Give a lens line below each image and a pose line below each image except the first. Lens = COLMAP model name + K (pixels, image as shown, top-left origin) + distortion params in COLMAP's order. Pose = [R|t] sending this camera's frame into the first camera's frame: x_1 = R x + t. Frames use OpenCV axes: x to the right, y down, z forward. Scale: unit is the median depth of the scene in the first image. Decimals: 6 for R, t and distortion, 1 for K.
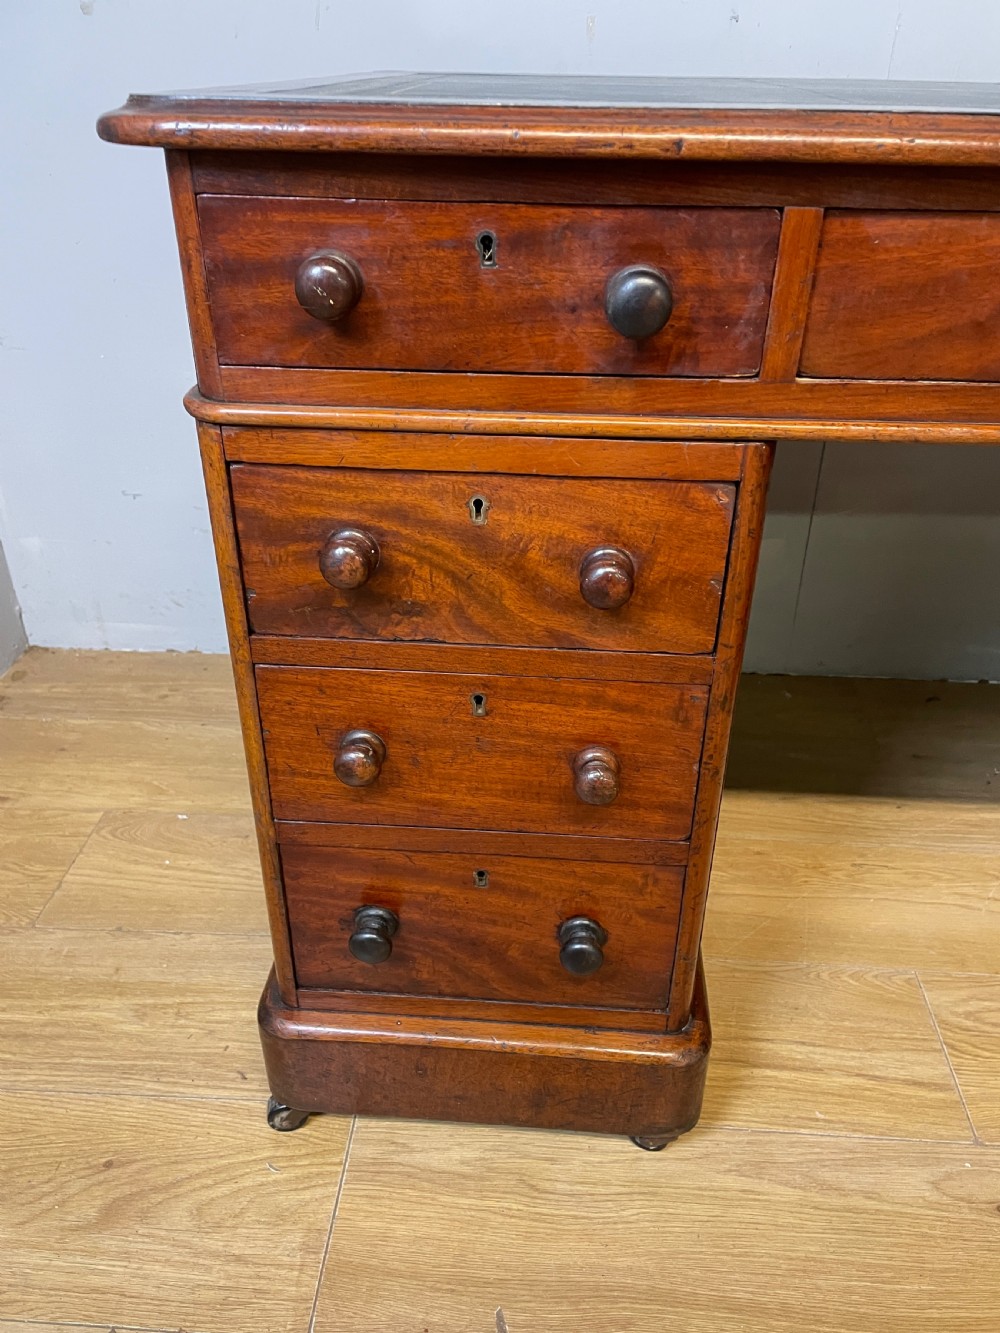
lens RADIAL K [[1011.5, 0, 509.0], [0, 1011.5, 671.4], [0, 0, 1]] dist [0.095791, -0.120254]
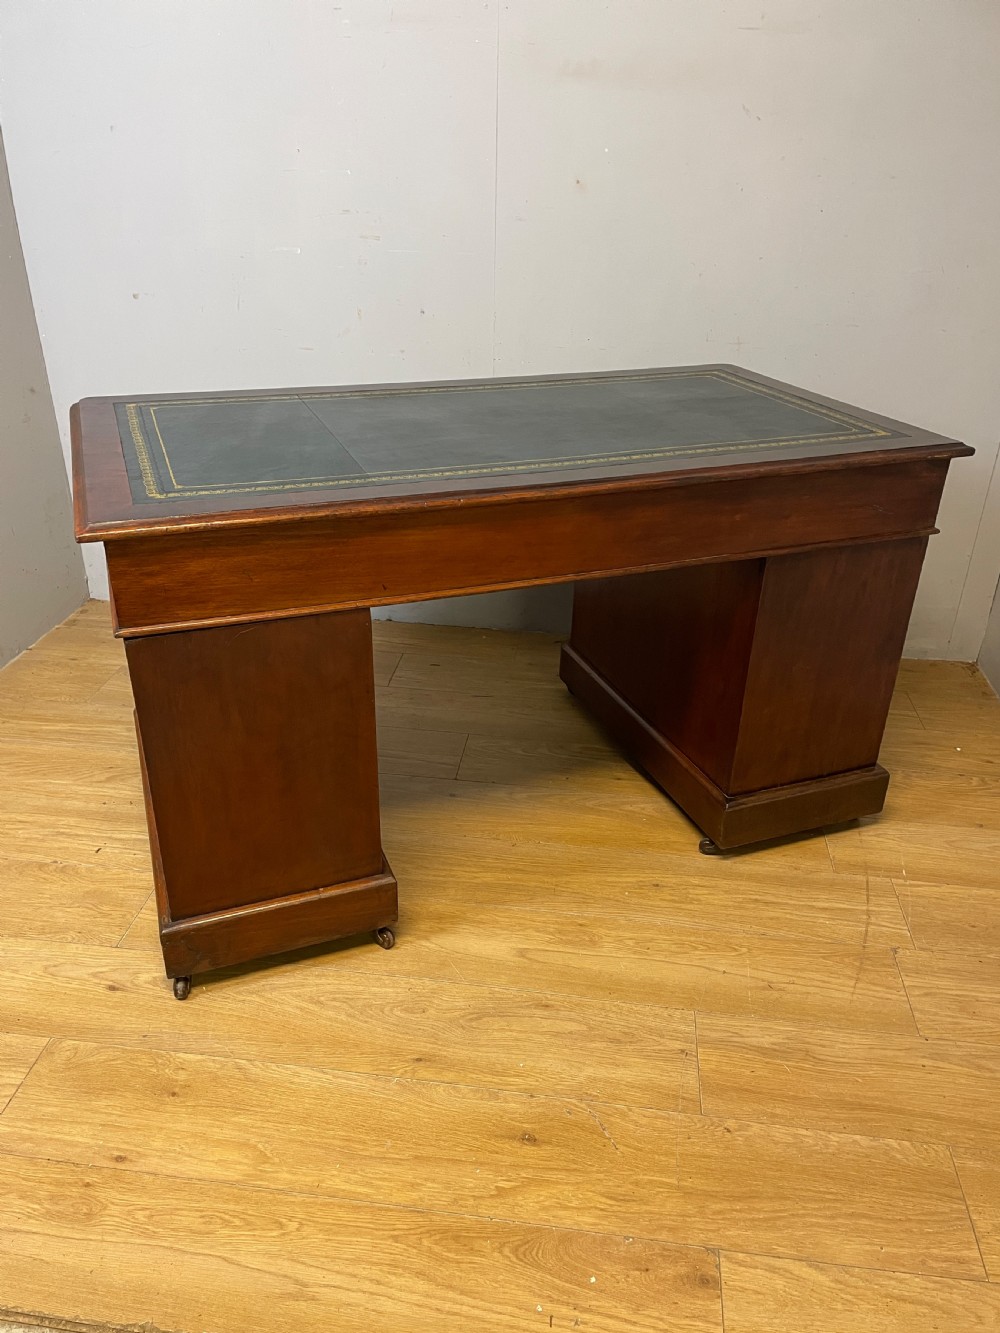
lens RADIAL K [[1011.5, 0, 495.0], [0, 1011.5, 677.1], [0, 0, 1]] dist [0.095791, -0.120254]
pose [[0.997652, 0.041958, -0.054132, 0.796957], [-0.045125, 0.997257, -0.058676, 0.414459], [0.051521, 0.060981, 0.996808, -1.727963]]
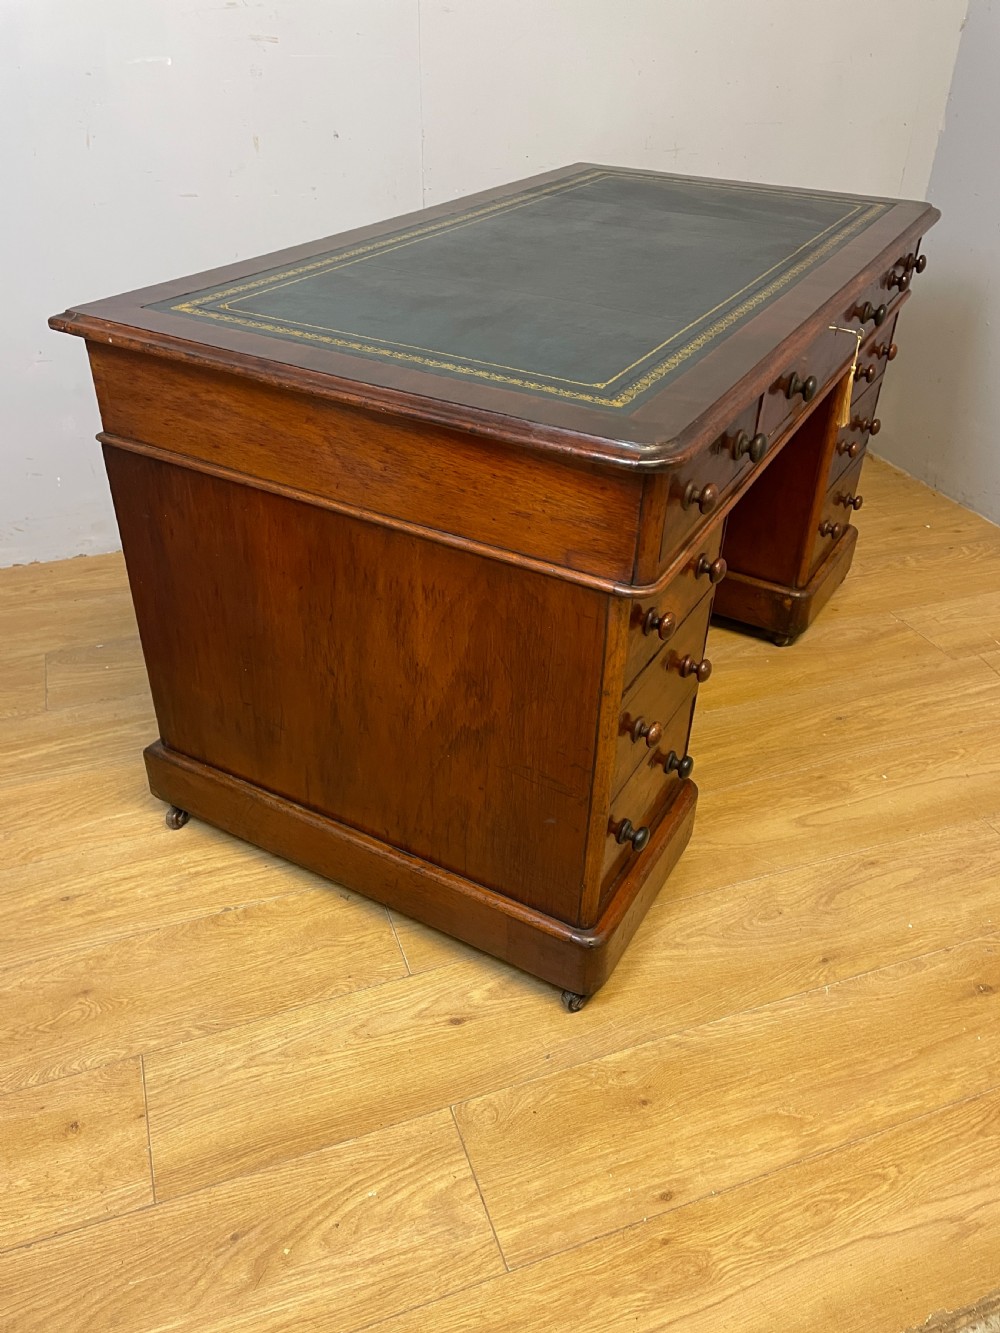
lens RADIAL K [[1011.5, 0, 500.6], [0, 1011.5, 658.9], [0, 0, 1]] dist [0.095791, -0.120254]
pose [[0.914427, -0.214148, 0.343460, -0.501429], [0.195638, 0.976710, 0.088114, 0.238671], [-0.354330, -0.013380, 0.935025, -1.203717]]
